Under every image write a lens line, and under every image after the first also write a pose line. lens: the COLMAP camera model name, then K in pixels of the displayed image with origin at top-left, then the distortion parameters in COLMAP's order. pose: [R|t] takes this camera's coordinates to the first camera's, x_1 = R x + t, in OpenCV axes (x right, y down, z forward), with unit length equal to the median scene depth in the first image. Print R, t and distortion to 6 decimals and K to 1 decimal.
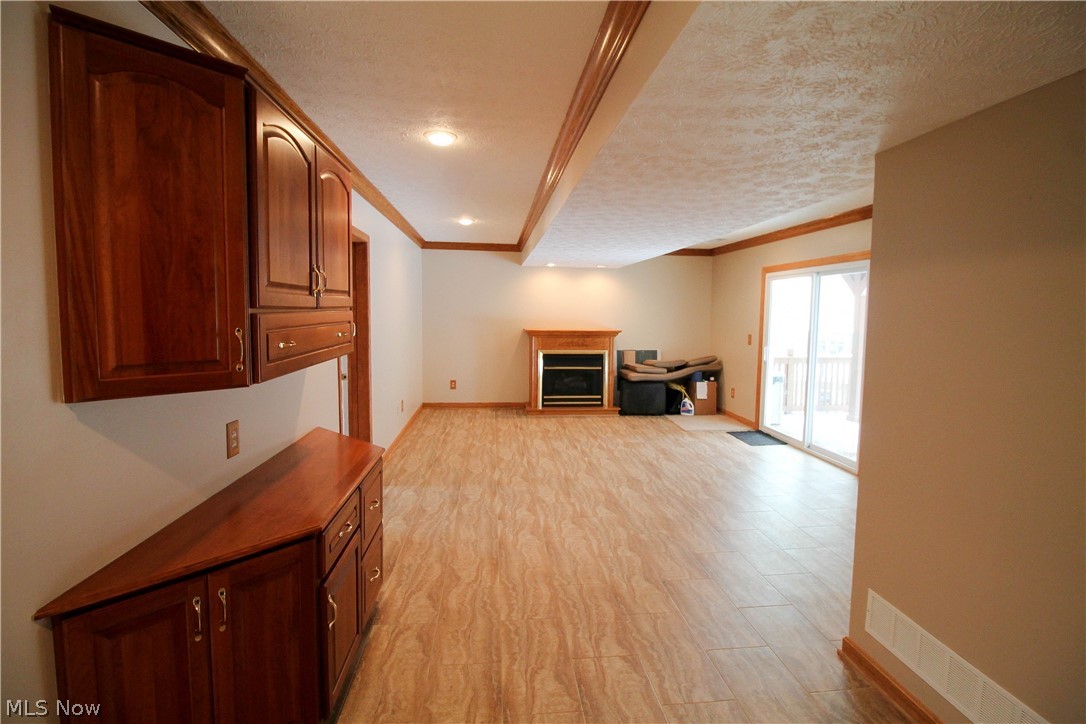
lens RADIAL K [[513.6, 0, 542.7], [0, 513.6, 356.8], [0, 0, 1]] dist [-0.008018, -0.003423]
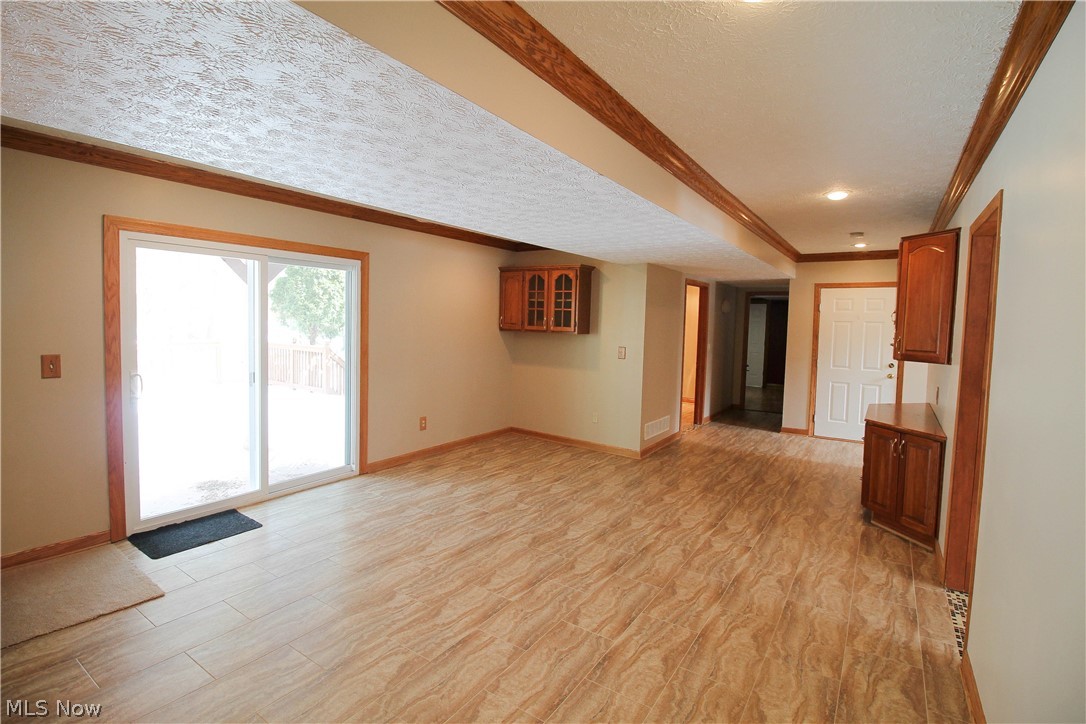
lens RADIAL K [[513.6, 0, 540.9], [0, 513.6, 356.0], [0, 0, 1]] dist [-0.008018, -0.003423]
pose [[-0.769460, -0.079958, 0.633670, -0.334147], [0.019810, 0.988668, 0.148808, -0.169085], [-0.638388, 0.127055, -0.759156, 1.793364]]
